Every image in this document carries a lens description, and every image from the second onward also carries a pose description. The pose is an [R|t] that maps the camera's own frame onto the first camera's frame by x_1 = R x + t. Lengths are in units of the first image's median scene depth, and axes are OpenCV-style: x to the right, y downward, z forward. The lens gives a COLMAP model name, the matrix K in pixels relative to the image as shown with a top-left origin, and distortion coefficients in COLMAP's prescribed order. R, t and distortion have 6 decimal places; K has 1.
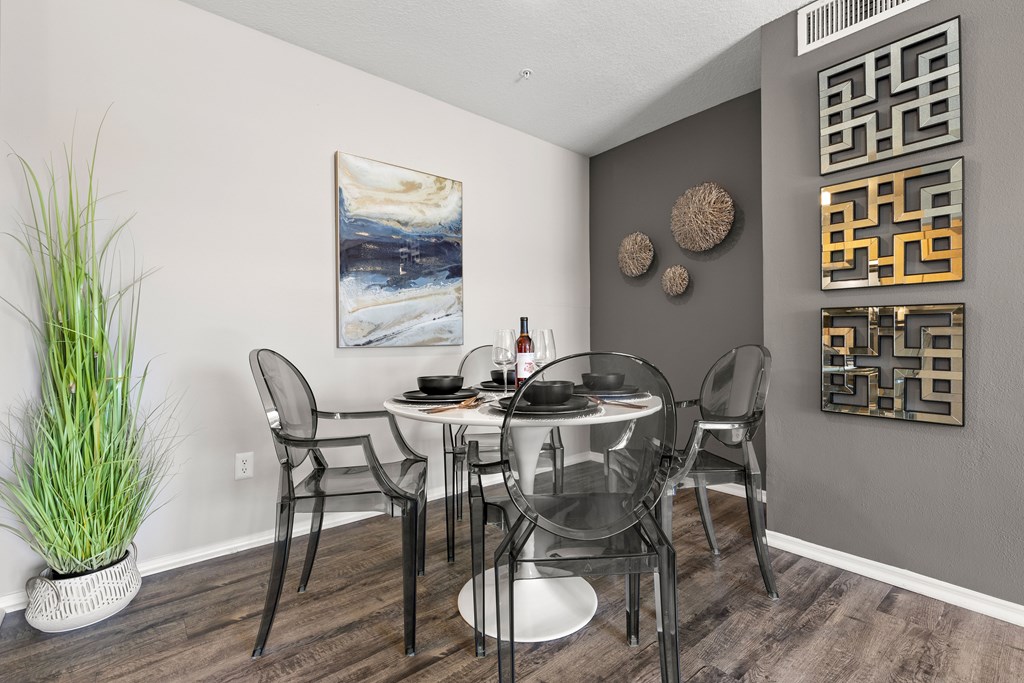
lens RADIAL K [[468.8, 0, 512.0], [0, 468.8, 341.5], [0, 0, 1]] dist [0.010051, 0.000247]
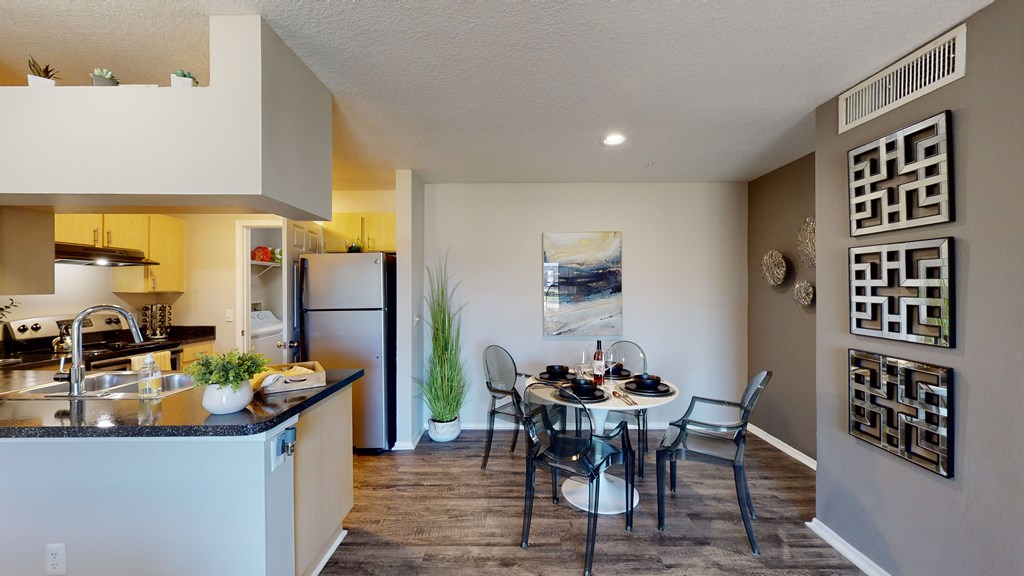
lens RADIAL K [[403.3, 0, 512.0], [0, 403.3, 288.0], [0, 0, 1]] dist [0.001524, 0.000278]
pose [[0.746048, 0.015114, -0.665720, 0.742453], [0.005465, 0.999570, 0.028817, -0.275349], [0.665869, -0.025137, 0.745645, -0.352864]]
